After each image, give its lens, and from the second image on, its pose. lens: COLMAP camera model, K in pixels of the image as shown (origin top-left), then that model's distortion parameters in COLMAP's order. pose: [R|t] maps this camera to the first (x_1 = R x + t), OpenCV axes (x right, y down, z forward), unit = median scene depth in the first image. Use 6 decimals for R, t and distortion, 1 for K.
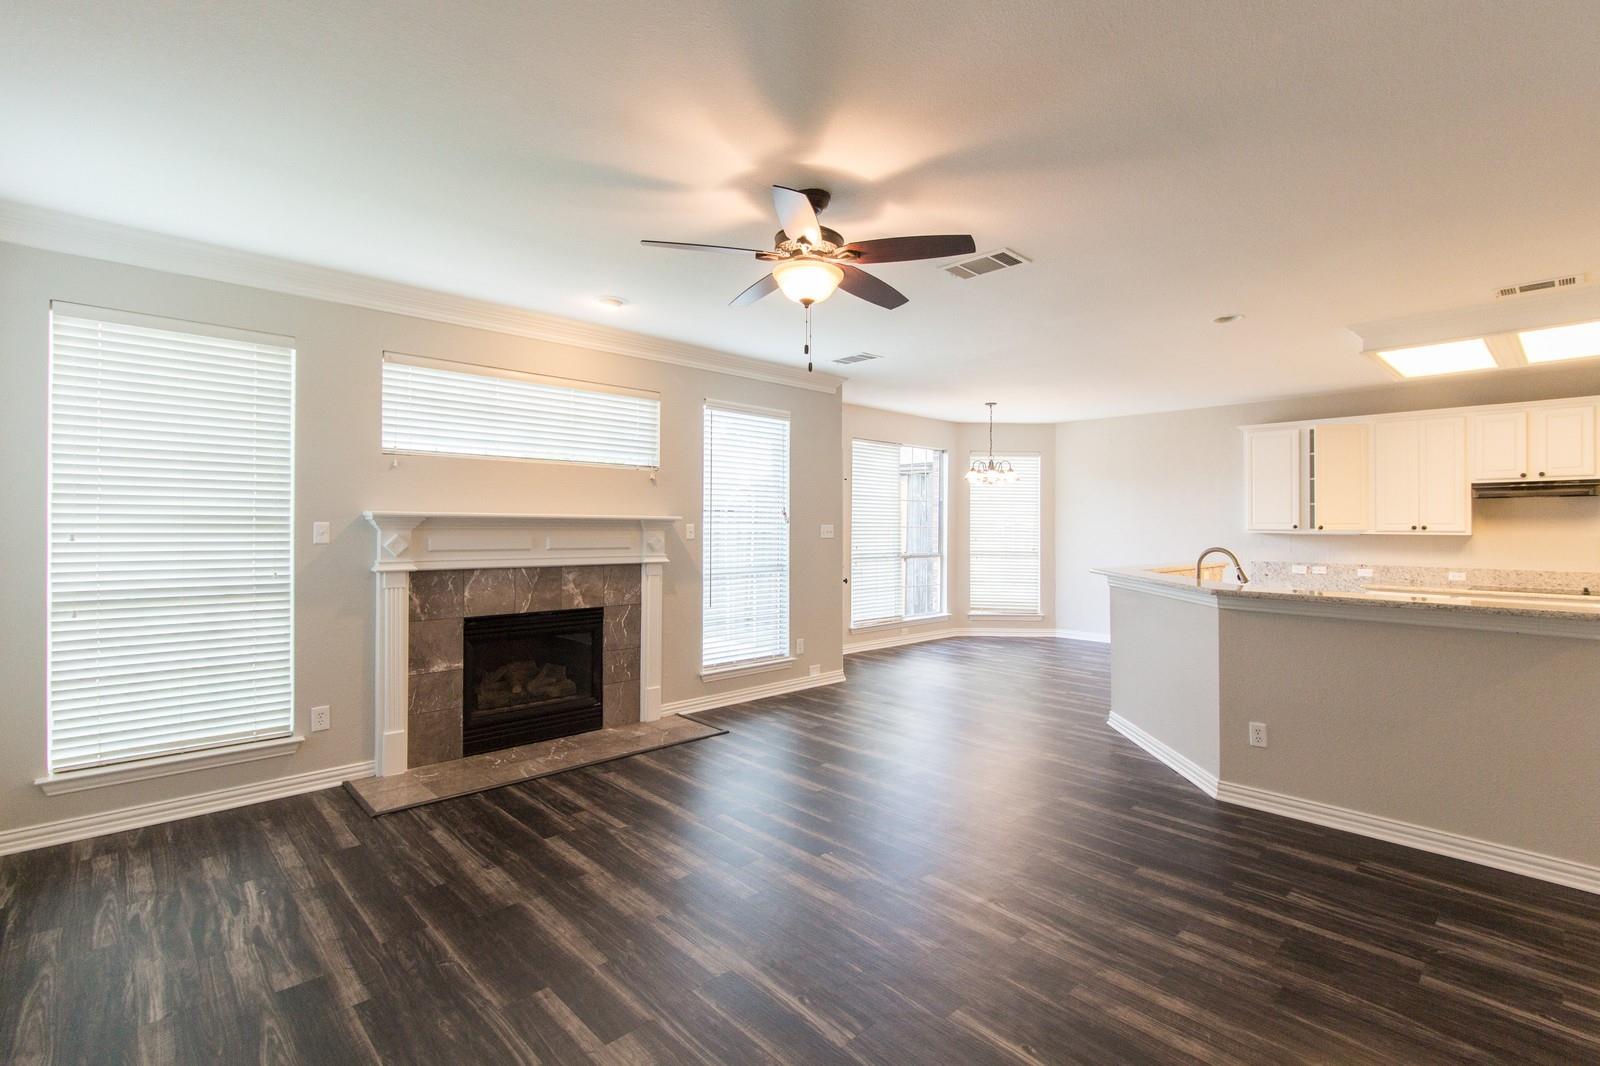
lens RADIAL K [[731.8, 0, 801.5], [0, 731.8, 522.7], [0, 0, 1]] dist [-0.001224, -0.000254]
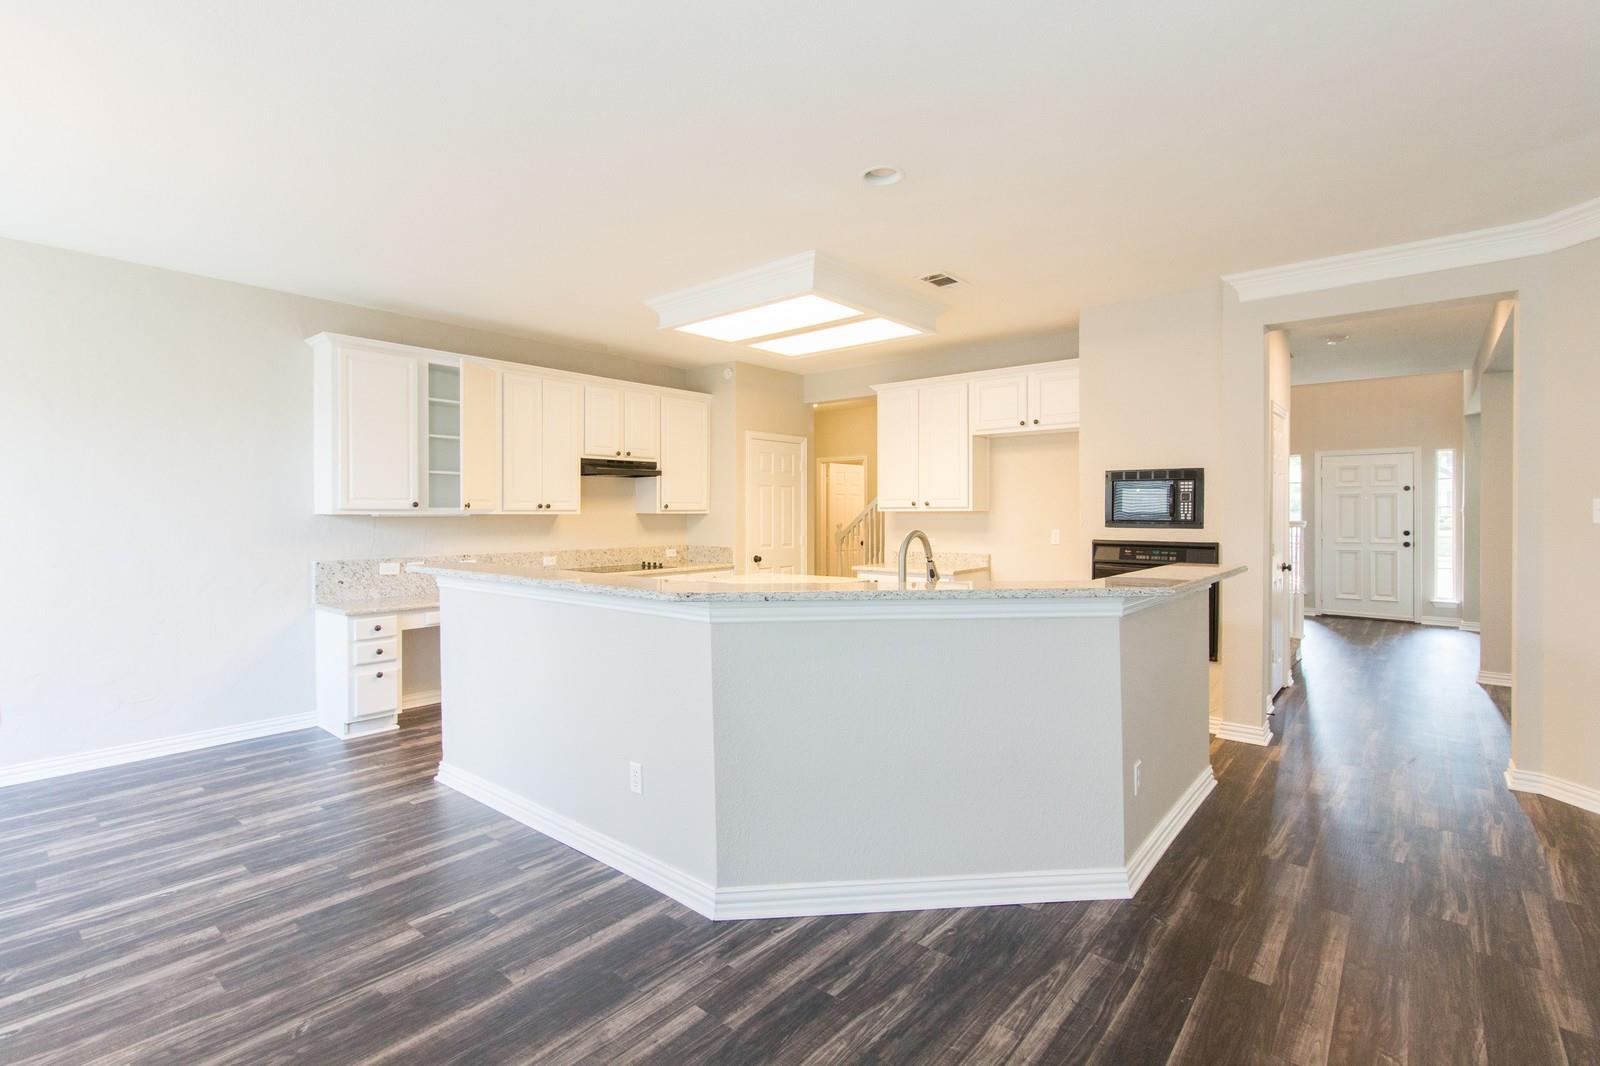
lens RADIAL K [[742.1, 0, 808.3], [0, 742.1, 522.9], [0, 0, 1]] dist [0.002455, 0.000618]
pose [[-0.121346, -0.017579, 0.992455, -0.056816], [-0.001856, 0.999845, 0.017483, 0.013447], [-0.992609, 0.000280, -0.121360, 1.002477]]
